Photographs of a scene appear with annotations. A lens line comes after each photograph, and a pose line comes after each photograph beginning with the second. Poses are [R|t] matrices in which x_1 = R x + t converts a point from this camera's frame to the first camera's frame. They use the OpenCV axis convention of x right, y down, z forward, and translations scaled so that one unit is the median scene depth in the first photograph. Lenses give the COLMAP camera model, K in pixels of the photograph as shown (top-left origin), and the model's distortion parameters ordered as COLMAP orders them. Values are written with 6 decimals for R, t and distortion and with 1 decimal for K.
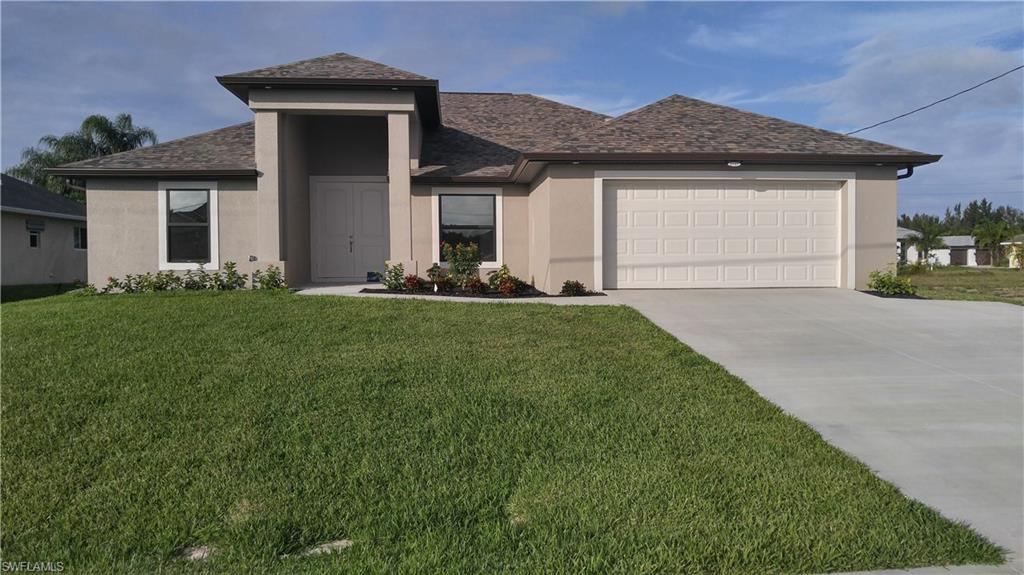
lens RADIAL K [[761.3, 0, 512.0], [0, 761.3, 287.5], [0, 0, 1]] dist [0.000781, -0.000349]
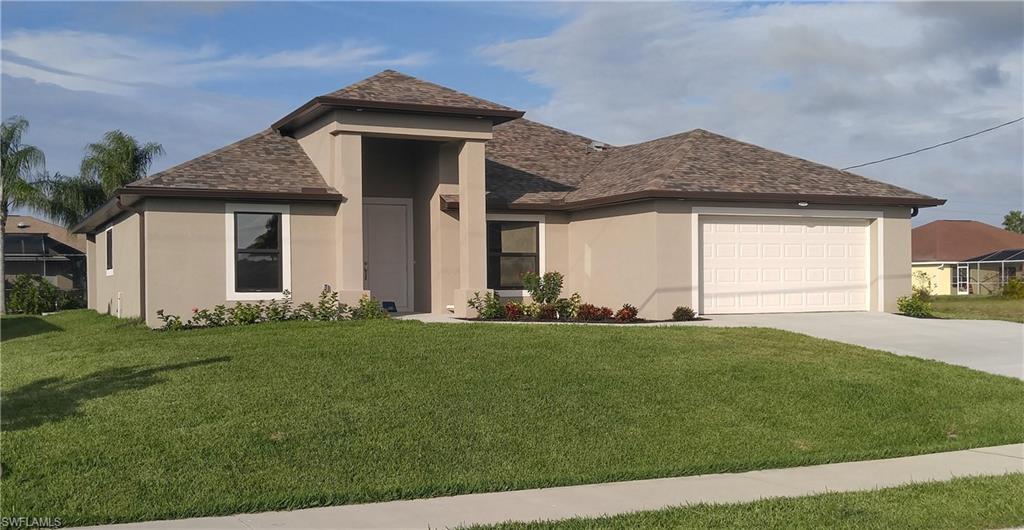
lens RADIAL K [[1146.6, 0, 476.2], [0, 1146.6, 269.8], [0, 0, 1]] dist [0.007472, 0.003327]
pose [[0.944644, 0.002969, 0.328084, -0.685274], [0.015861, 0.998377, -0.054703, 0.021741], [-0.327714, 0.056879, 0.943063, -0.426576]]
